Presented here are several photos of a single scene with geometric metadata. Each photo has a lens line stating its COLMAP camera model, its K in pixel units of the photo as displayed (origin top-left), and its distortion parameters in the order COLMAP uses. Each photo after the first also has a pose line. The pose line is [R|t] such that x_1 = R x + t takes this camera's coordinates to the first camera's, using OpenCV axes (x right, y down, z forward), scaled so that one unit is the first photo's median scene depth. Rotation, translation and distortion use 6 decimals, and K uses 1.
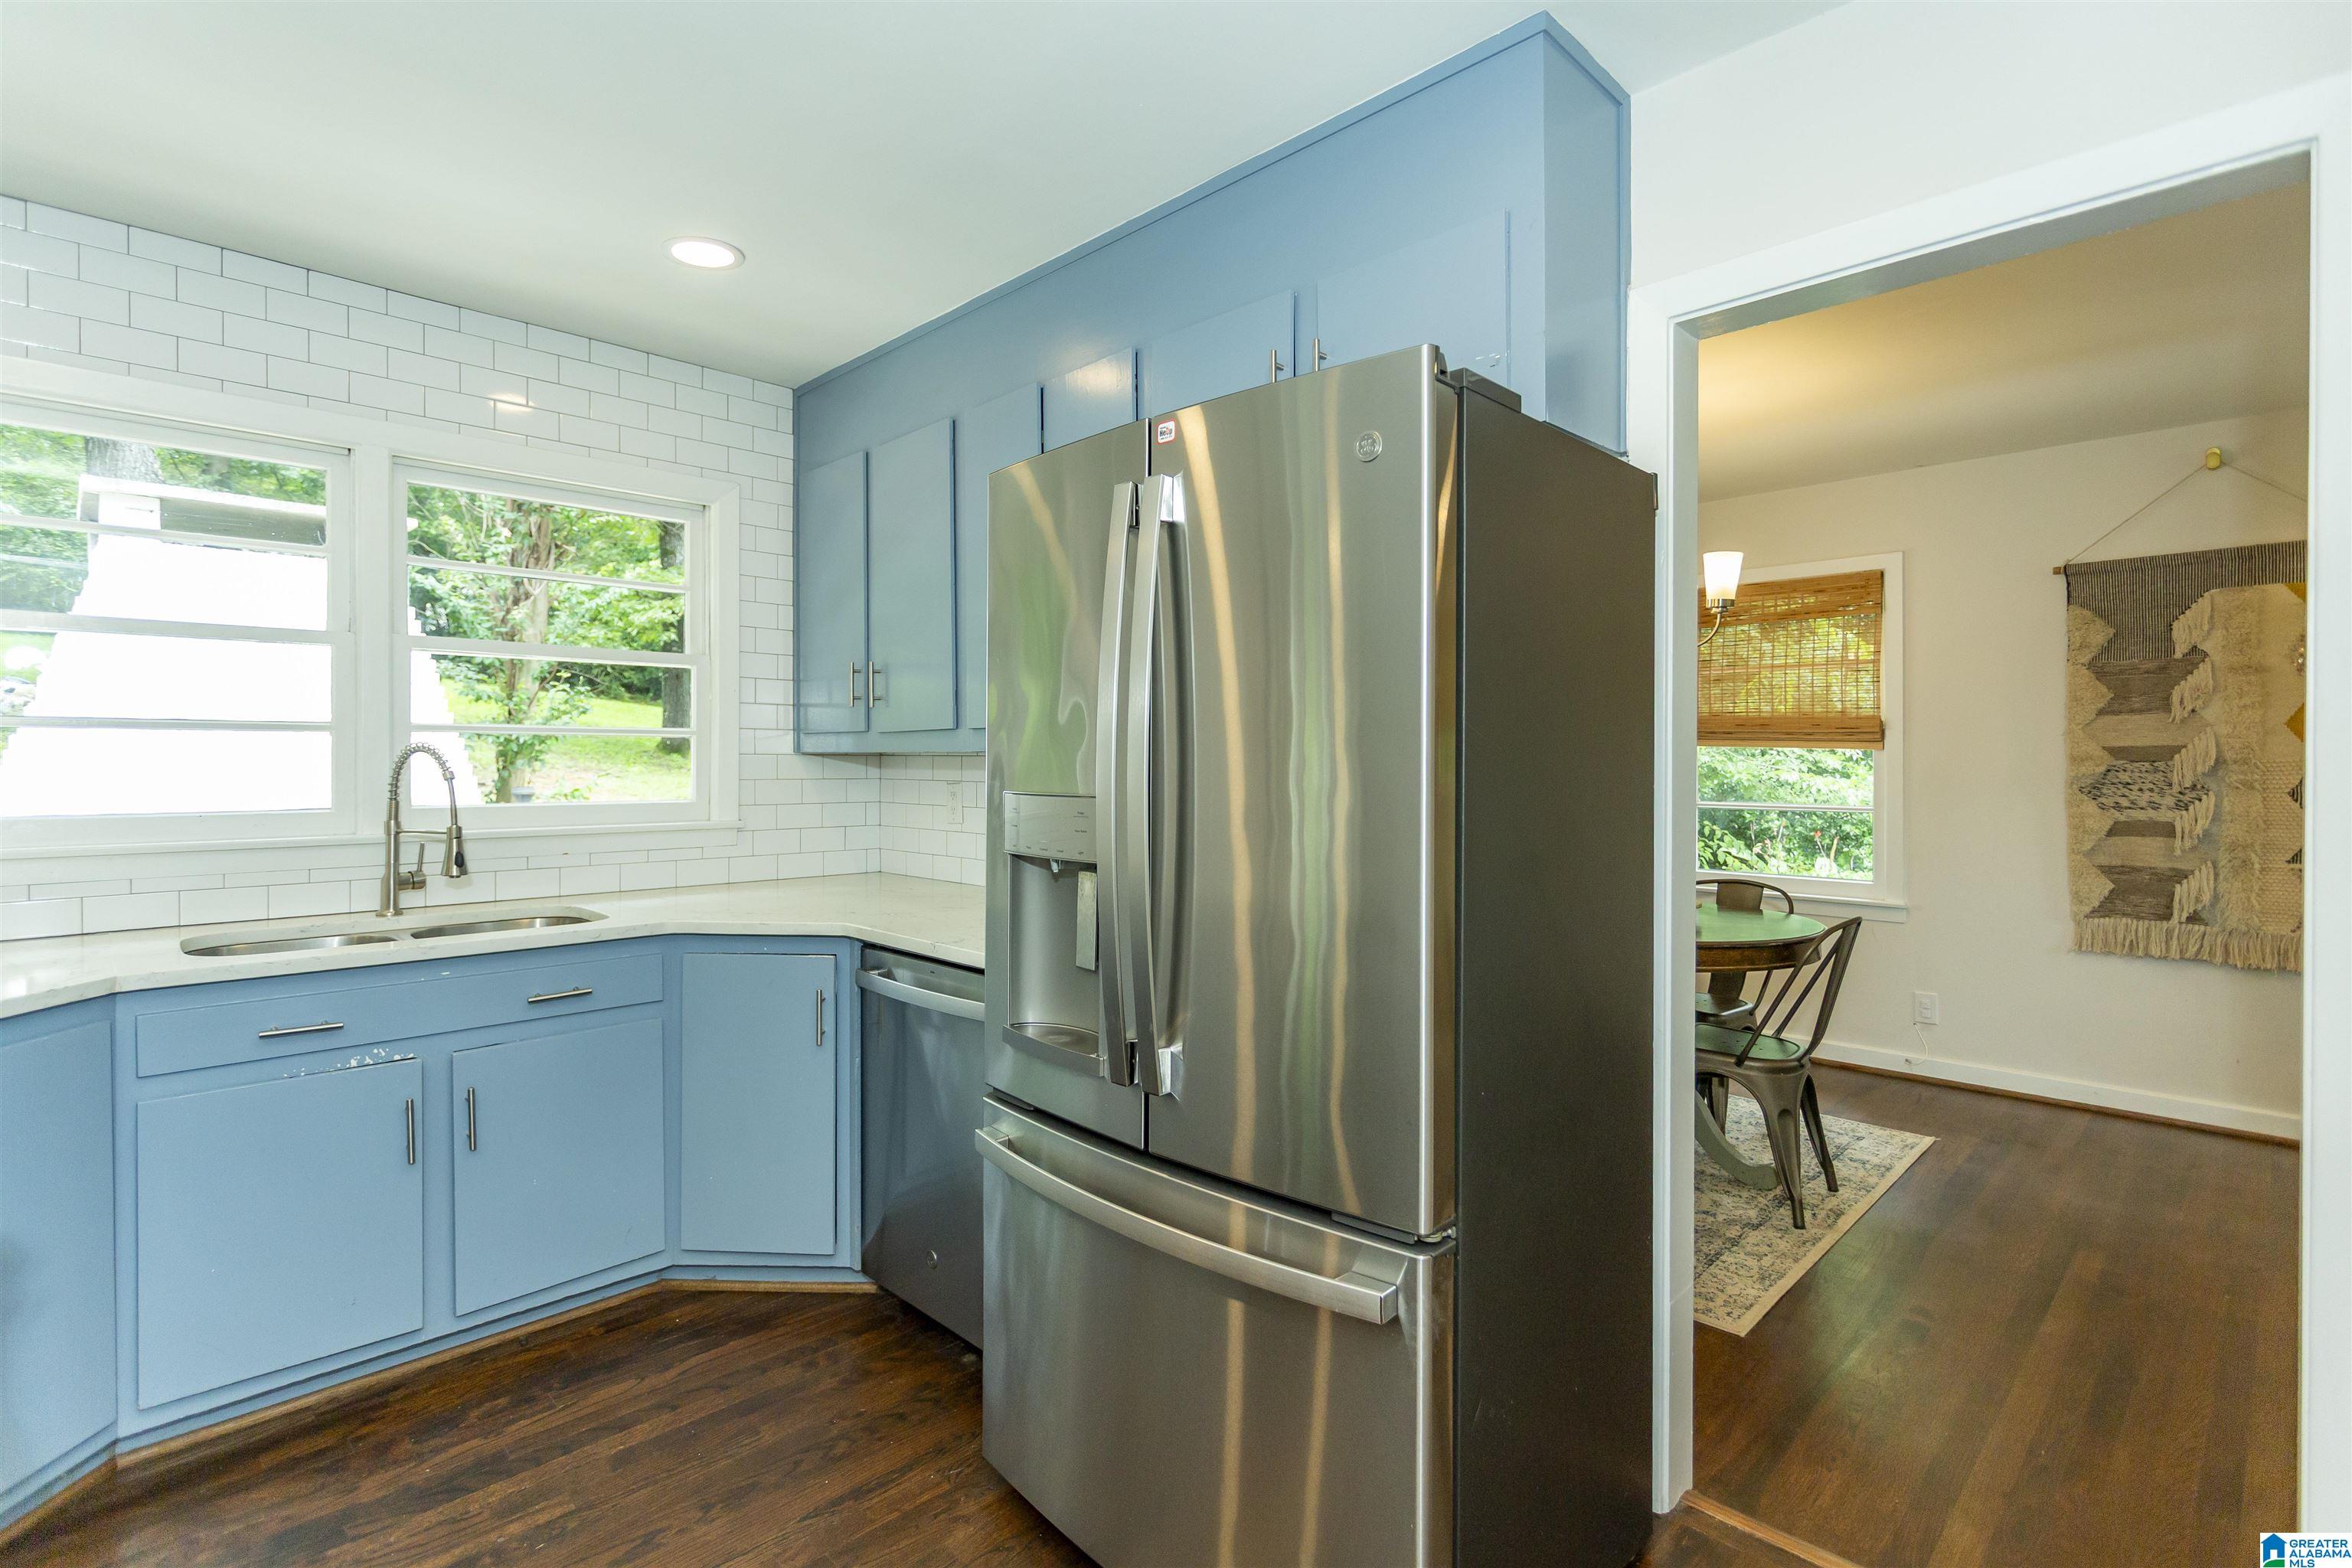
lens RADIAL K [[1127.8, 0, 1167.0], [0, 1127.8, 748.3], [0, 0, 1]] dist [0.004642, 0.002016]
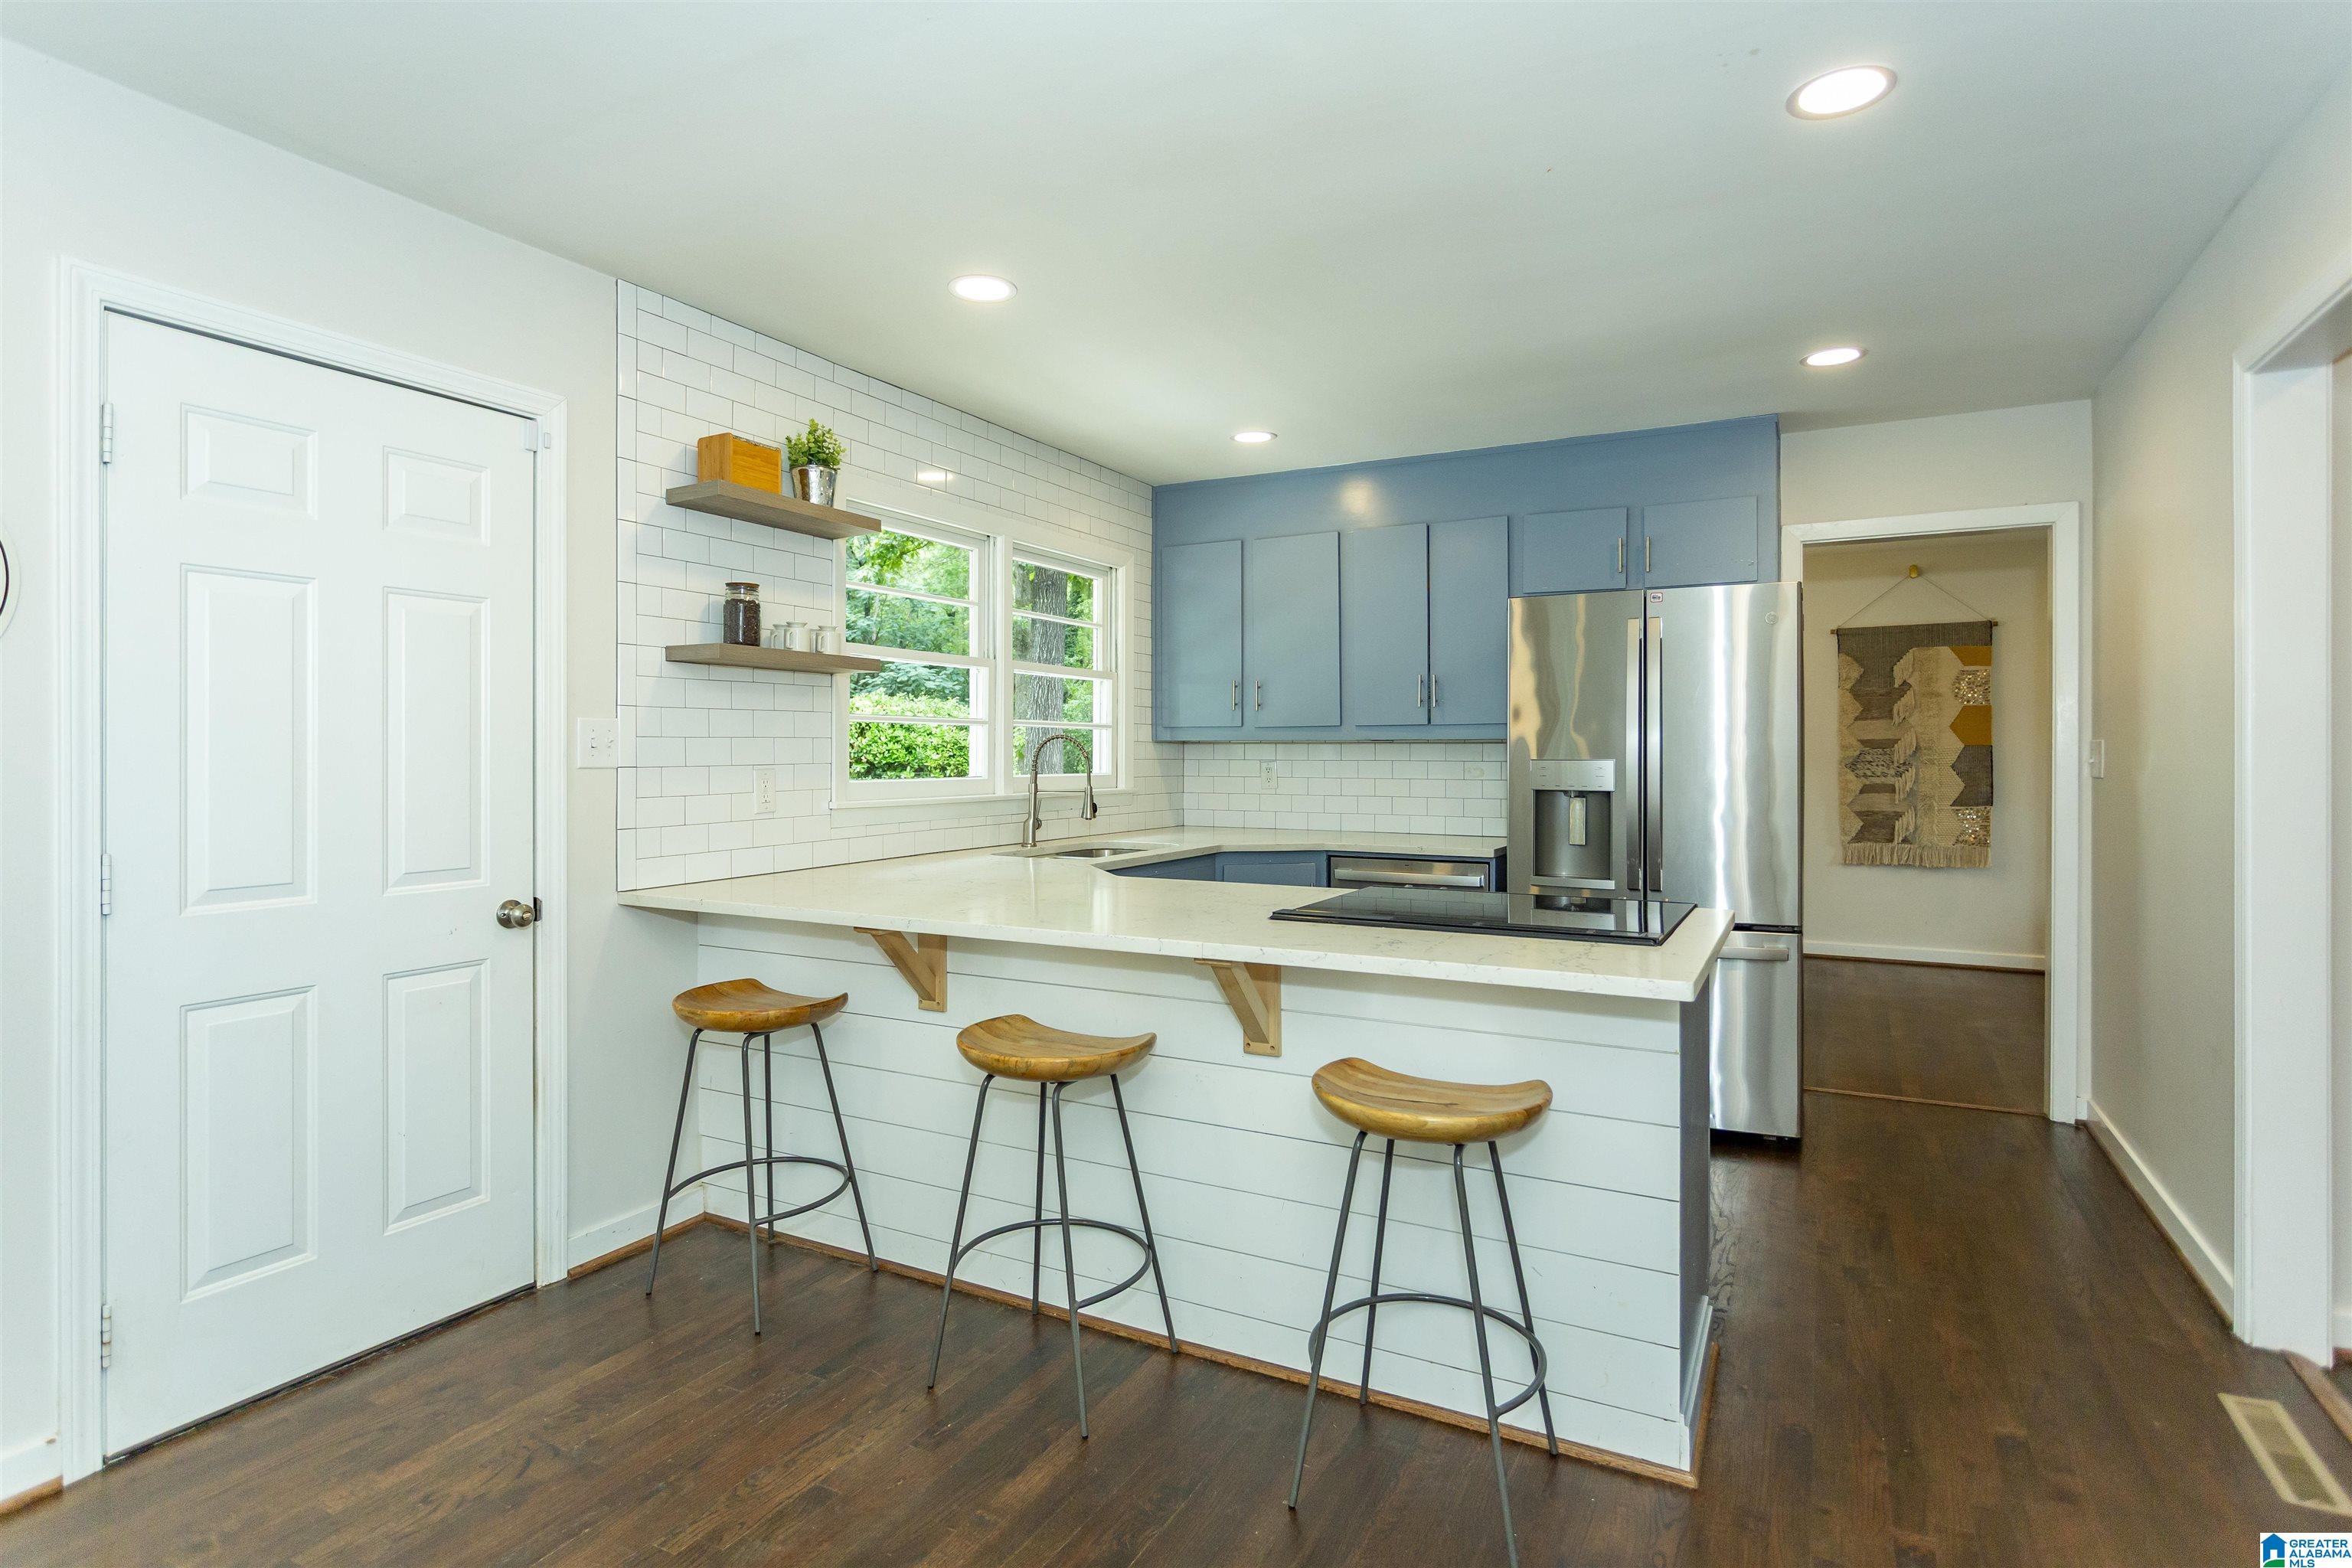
lens RADIAL K [[1235.3, 0, 1127.7], [0, 1235.3, 744.0], [0, 0, 1]] dist [-0.004755, 0.000821]
pose [[0.959159, 0.001418, 0.282864, -0.728157], [-0.000790, 0.999997, -0.002333, 0.010291], [-0.282867, 0.002014, 0.959157, -0.440231]]
